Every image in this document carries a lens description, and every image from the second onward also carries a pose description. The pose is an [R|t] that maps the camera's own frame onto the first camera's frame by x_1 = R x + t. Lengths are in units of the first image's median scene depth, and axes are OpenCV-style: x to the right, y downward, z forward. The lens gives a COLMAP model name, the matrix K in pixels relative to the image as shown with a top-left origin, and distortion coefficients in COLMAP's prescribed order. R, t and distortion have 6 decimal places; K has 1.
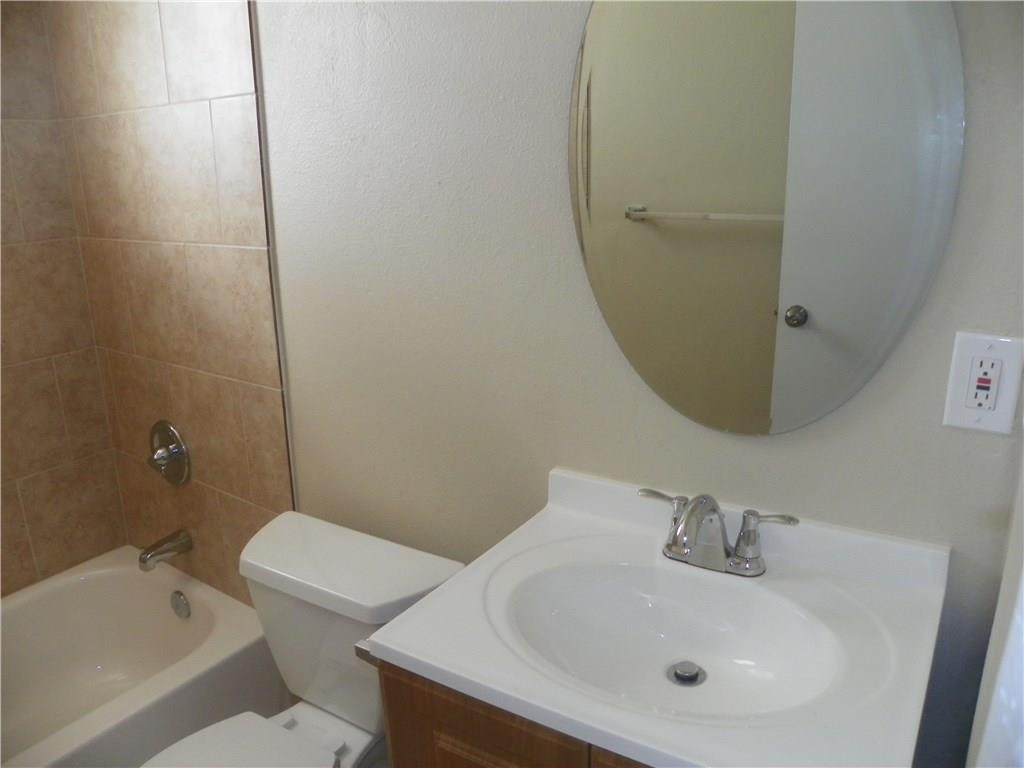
lens RADIAL K [[786.5, 0, 520.4], [0, 786.5, 383.0], [0, 0, 1]] dist [-0.157416, 0.101883]
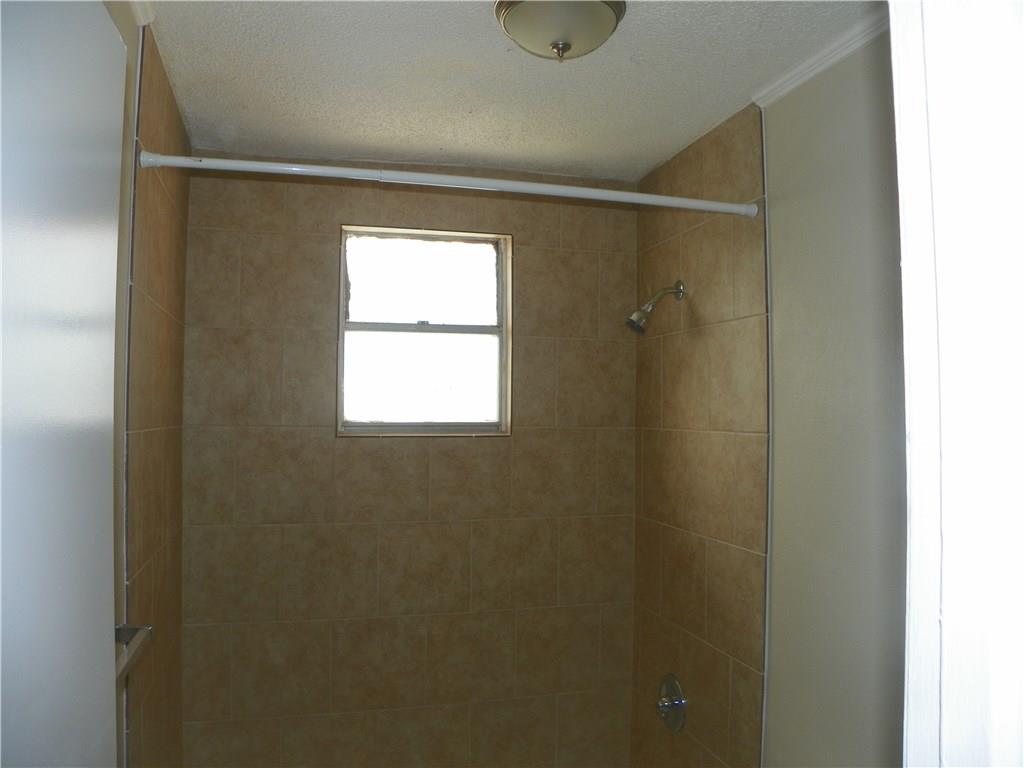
lens RADIAL K [[776.7, 0, 516.8], [0, 776.7, 385.2], [0, 0, 1]] dist [-0.142163, 0.076938]
pose [[0.760801, -0.001002, -0.648985, 0.137109], [-0.204427, 0.948722, -0.241114, -0.050617], [0.615948, 0.316110, 0.721584, -0.177409]]
